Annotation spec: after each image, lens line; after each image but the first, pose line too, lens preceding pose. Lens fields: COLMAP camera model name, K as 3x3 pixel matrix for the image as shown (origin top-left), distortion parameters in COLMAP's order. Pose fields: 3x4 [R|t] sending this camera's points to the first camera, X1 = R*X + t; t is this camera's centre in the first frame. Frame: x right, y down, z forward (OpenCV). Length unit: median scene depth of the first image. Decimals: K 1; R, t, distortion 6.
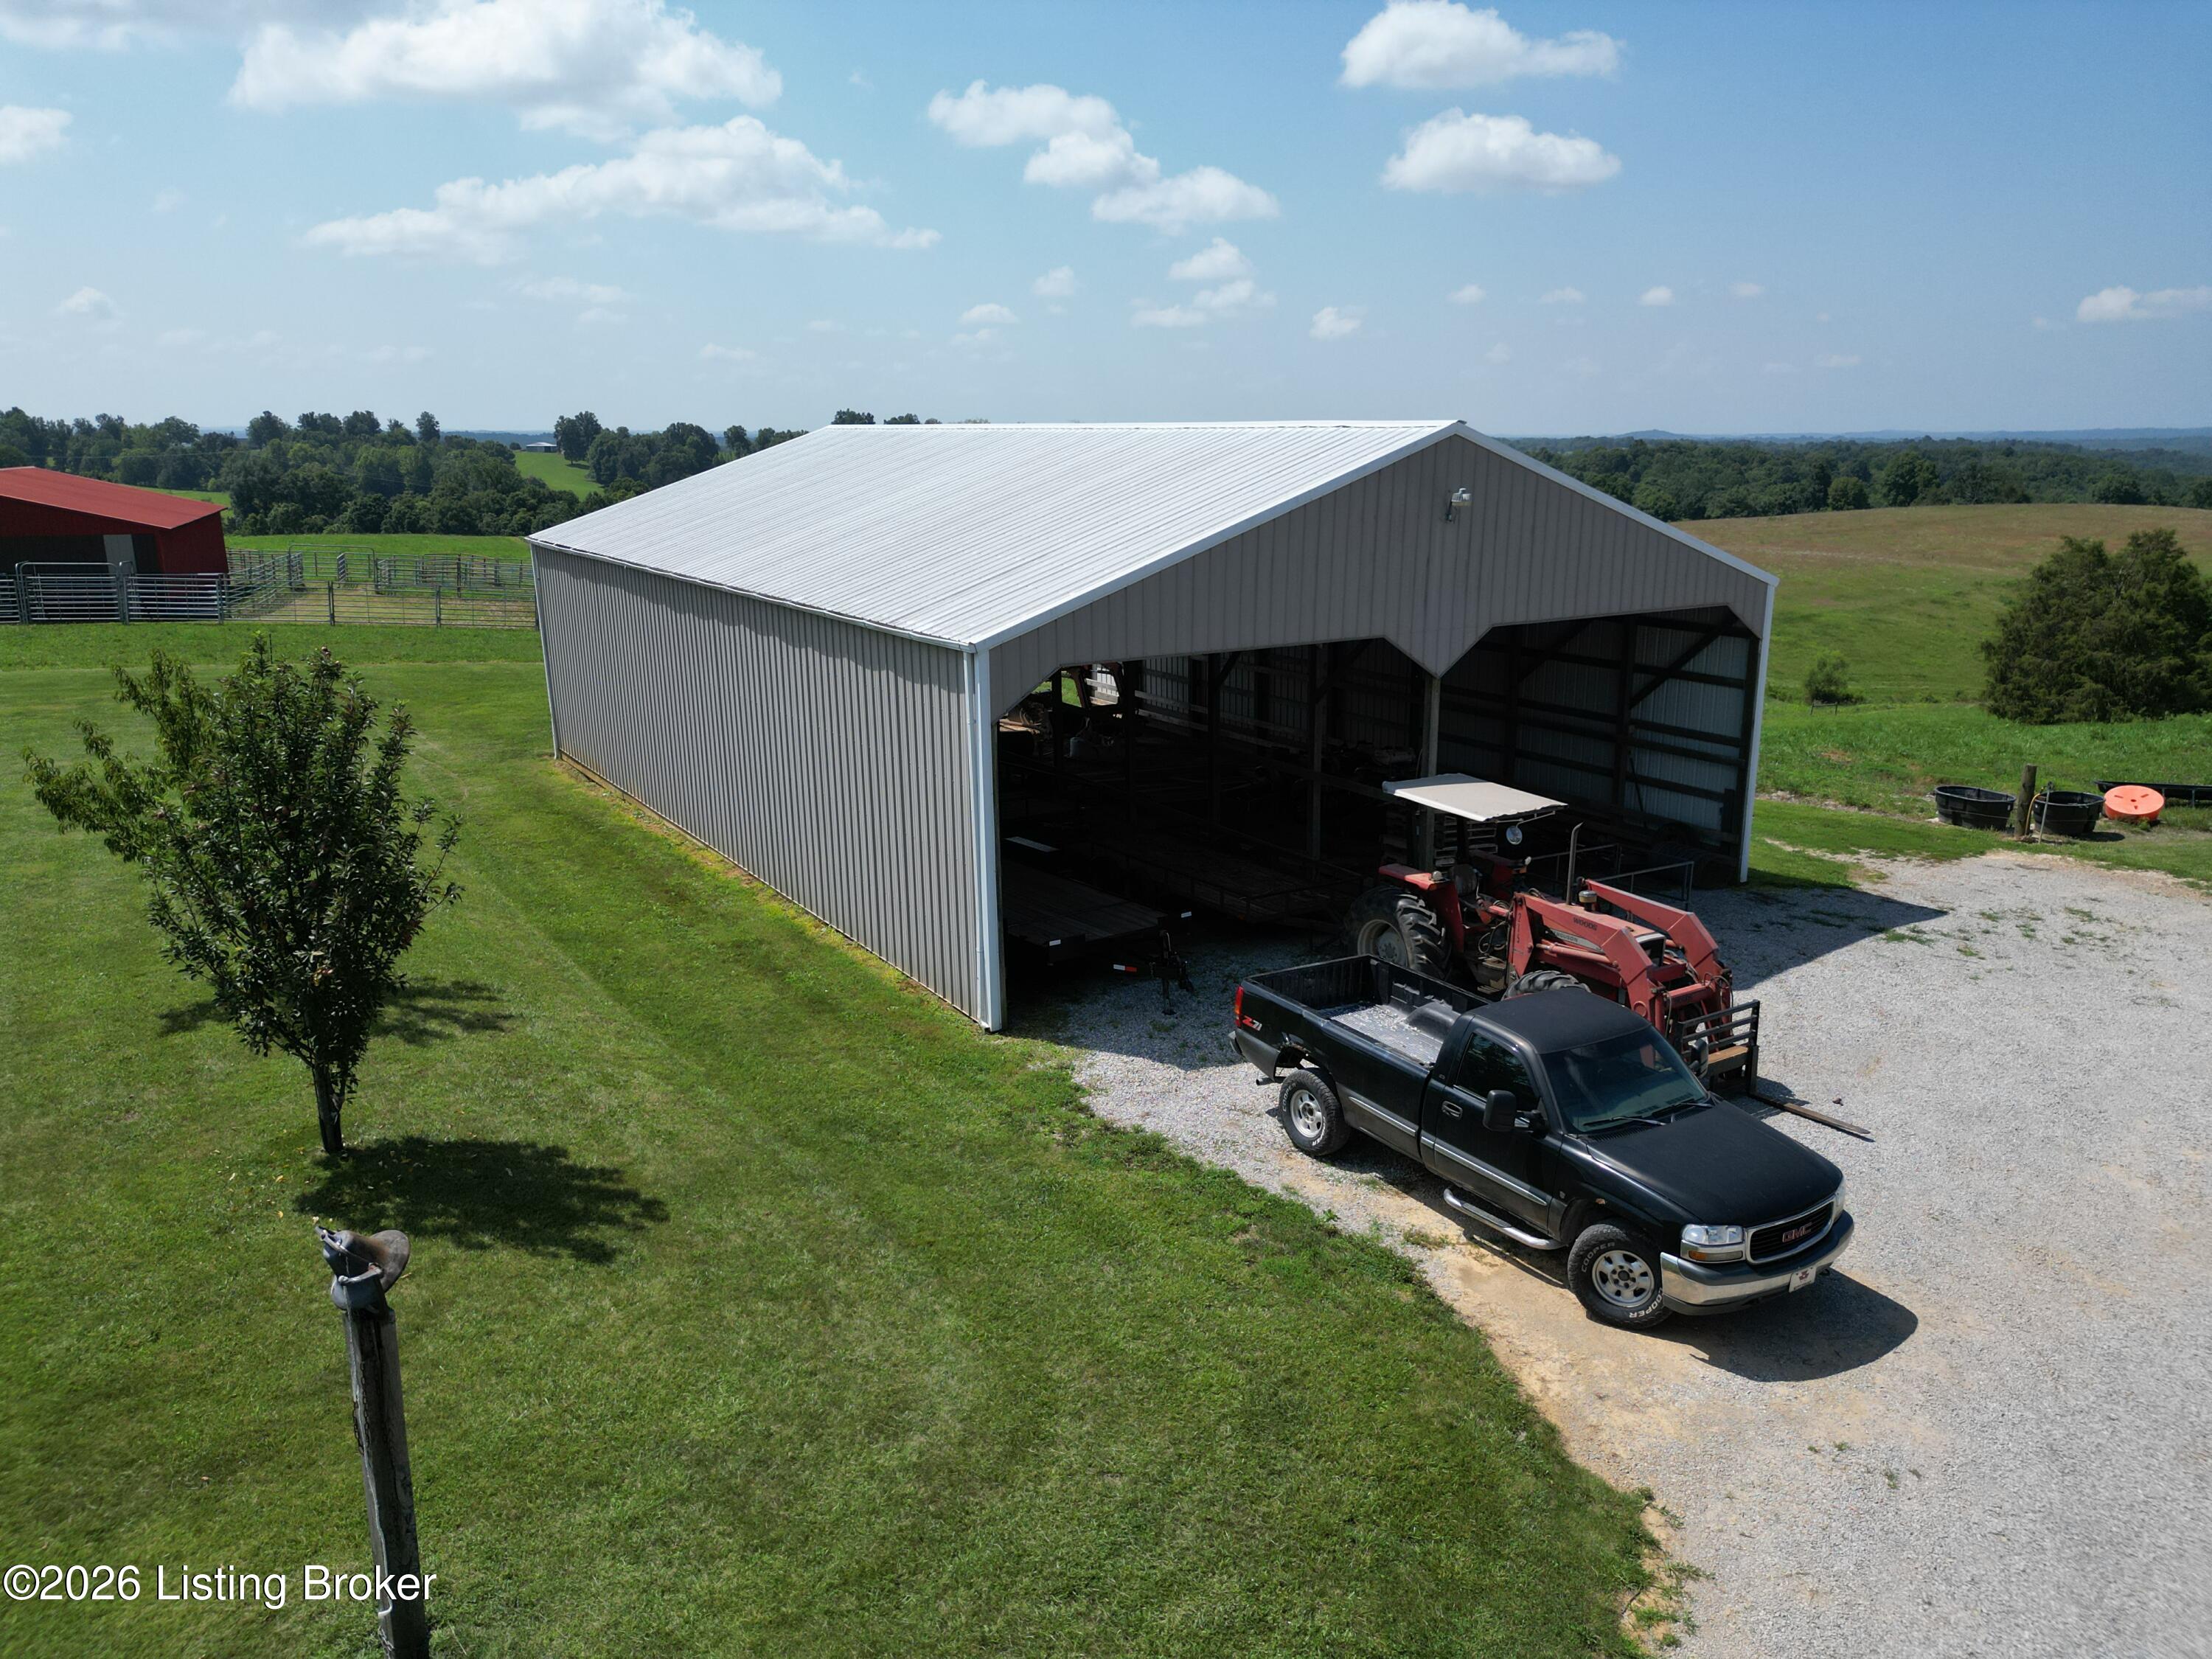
lens RADIAL K [[1598.7, 0, 1101.7], [0, 1598.7, 842.7], [0, 0, 1]] dist [0.094594, -0.082674]
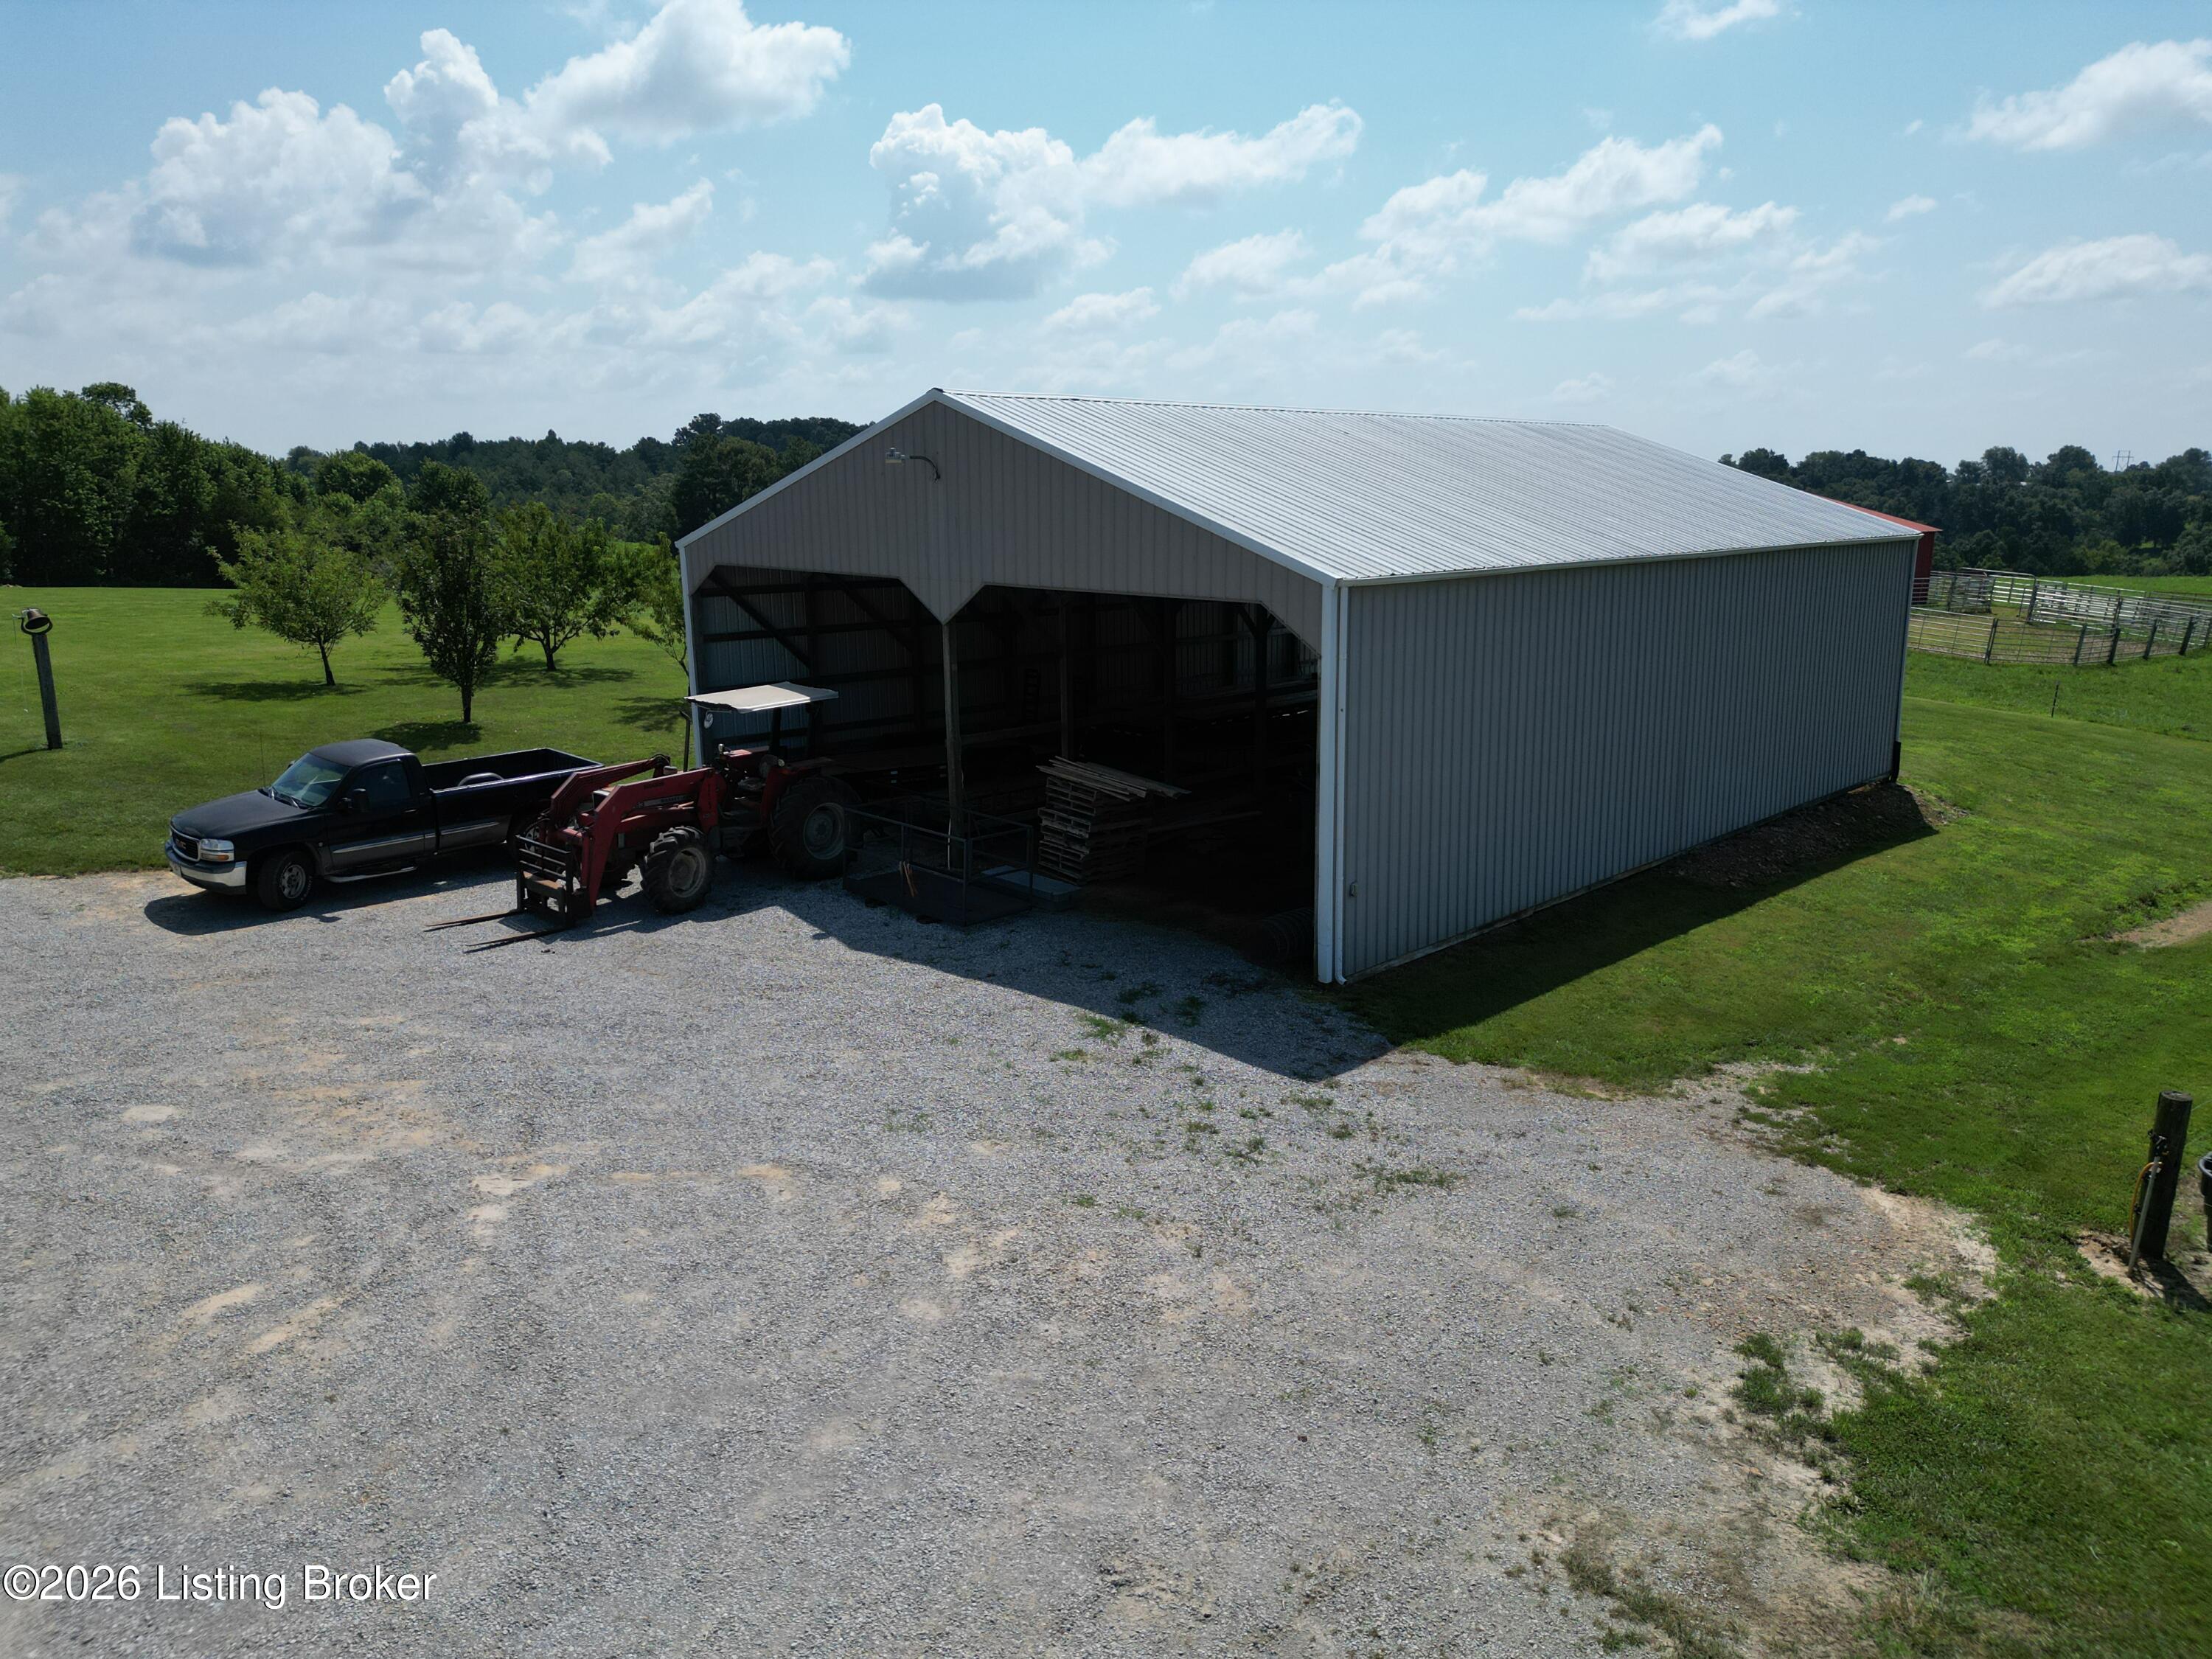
lens RADIAL K [[1598.7, 0, 1101.7], [0, 1598.7, 842.7], [0, 0, 1]] dist [0.094594, -0.082674]
pose [[0.247806, 0.224601, -0.942415, 0.999401], [-0.251987, 0.954218, 0.161155, -0.126357], [0.935465, 0.197541, 0.293058, 0.625257]]
